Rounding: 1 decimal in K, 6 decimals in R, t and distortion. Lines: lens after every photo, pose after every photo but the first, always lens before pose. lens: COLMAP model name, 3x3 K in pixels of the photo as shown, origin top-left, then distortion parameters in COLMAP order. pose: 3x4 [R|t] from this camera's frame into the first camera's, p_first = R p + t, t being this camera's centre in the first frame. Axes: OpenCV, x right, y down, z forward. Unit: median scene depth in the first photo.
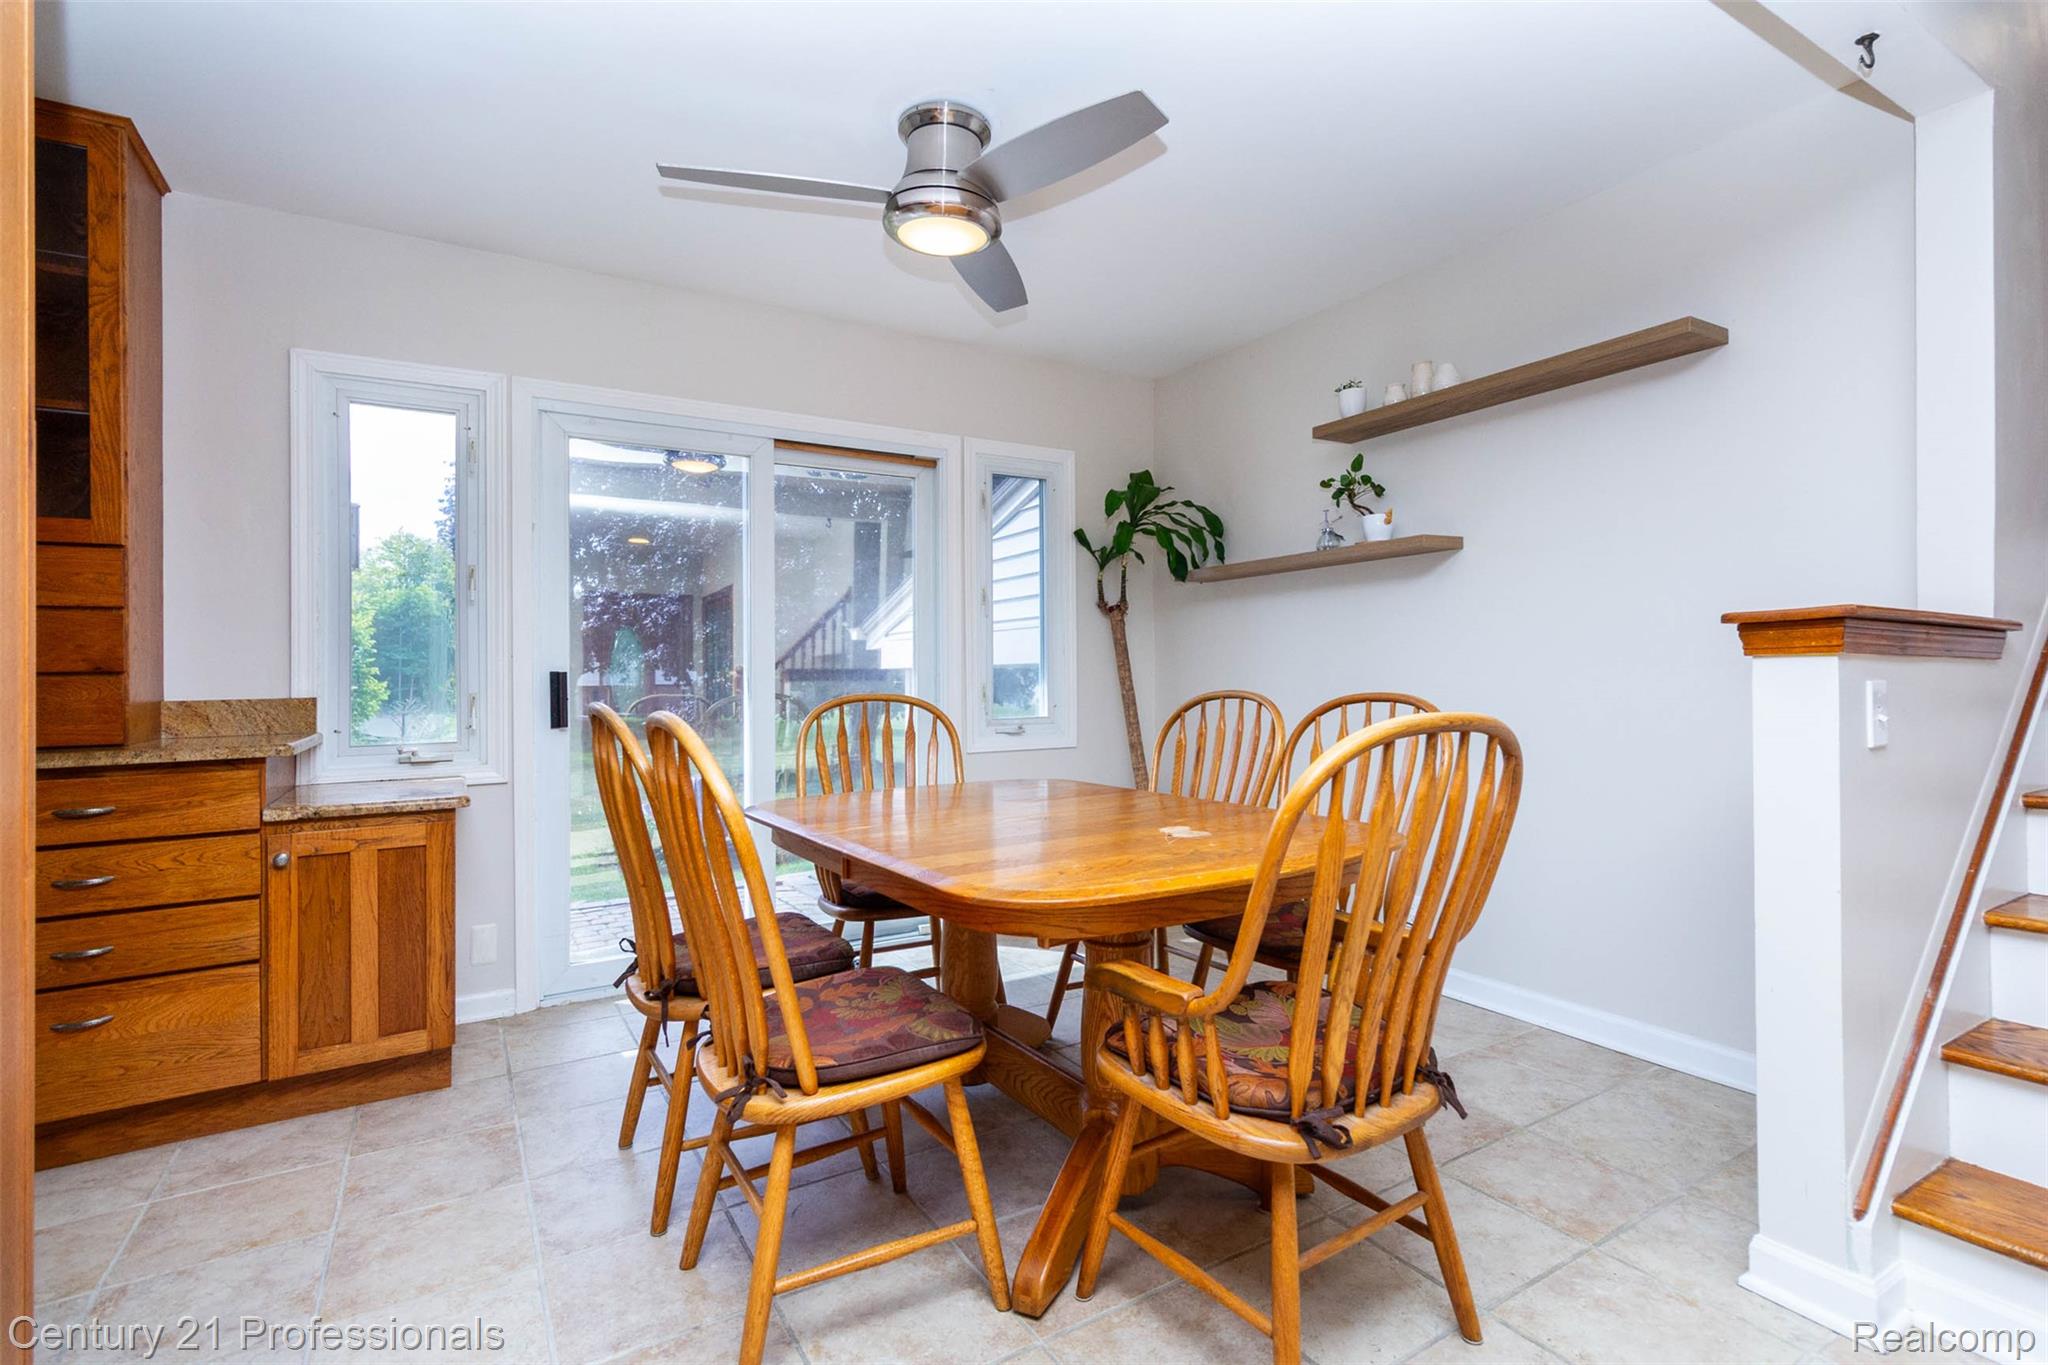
lens RADIAL K [[961.4, 0, 1026.8], [0, 961.4, 678.9], [0, 0, 1]] dist [0.004101, 0.000765]
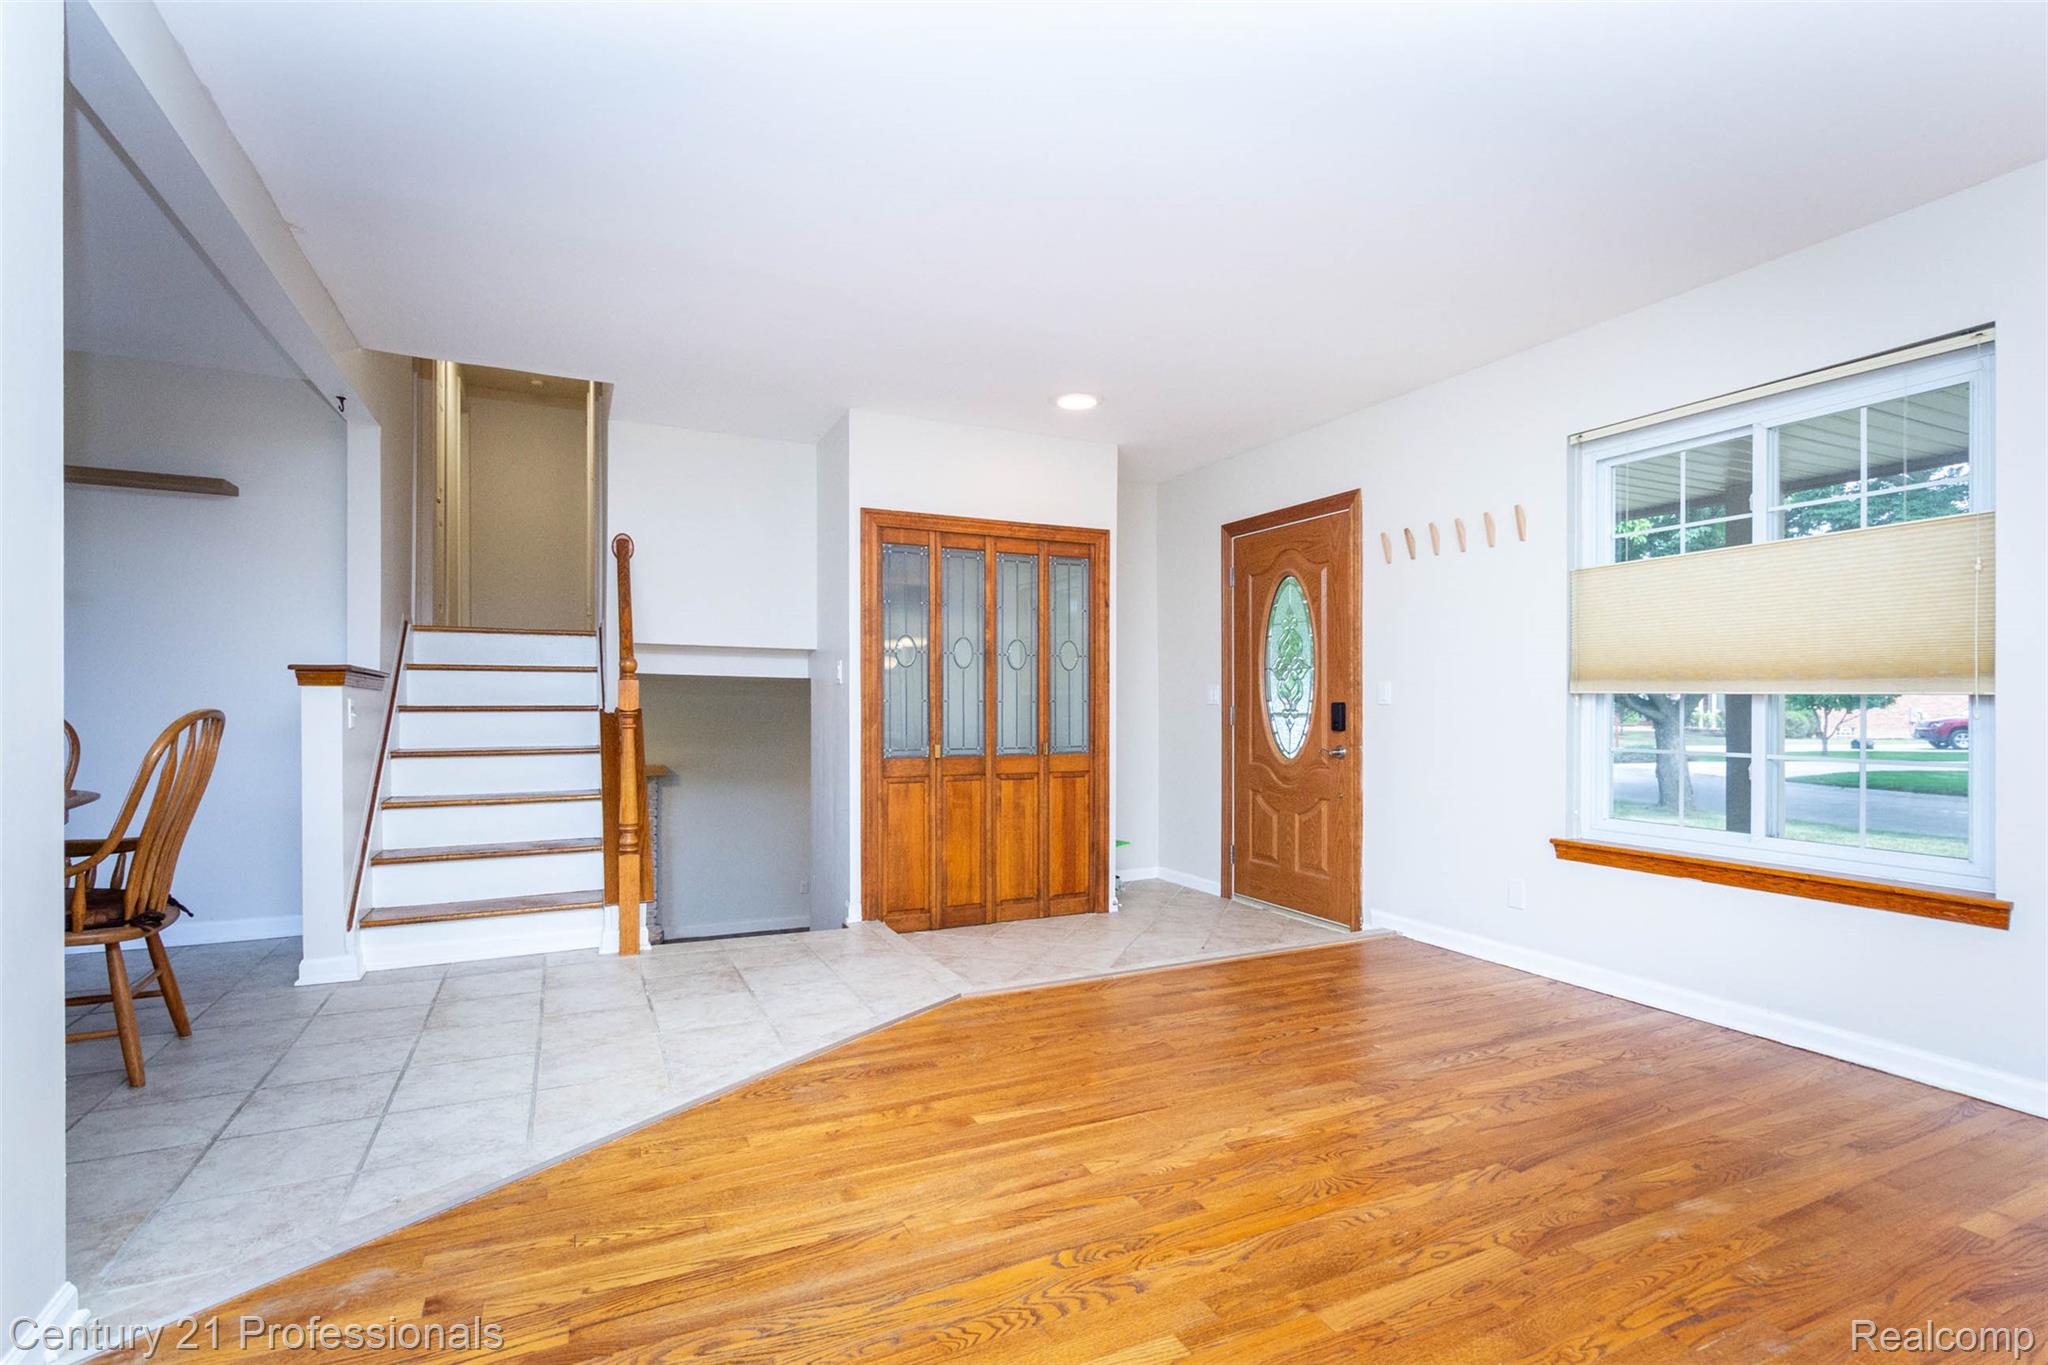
lens RADIAL K [[961.4, 0, 1028.0], [0, 961.4, 696.3], [0, 0, 1]] dist [0.004101, 0.000765]
pose [[0.105164, 0.012706, 0.994374, -1.149058], [-0.000276, 0.999919, -0.012747, 0.025528], [-0.994455, 0.001066, 0.105159, -0.777694]]
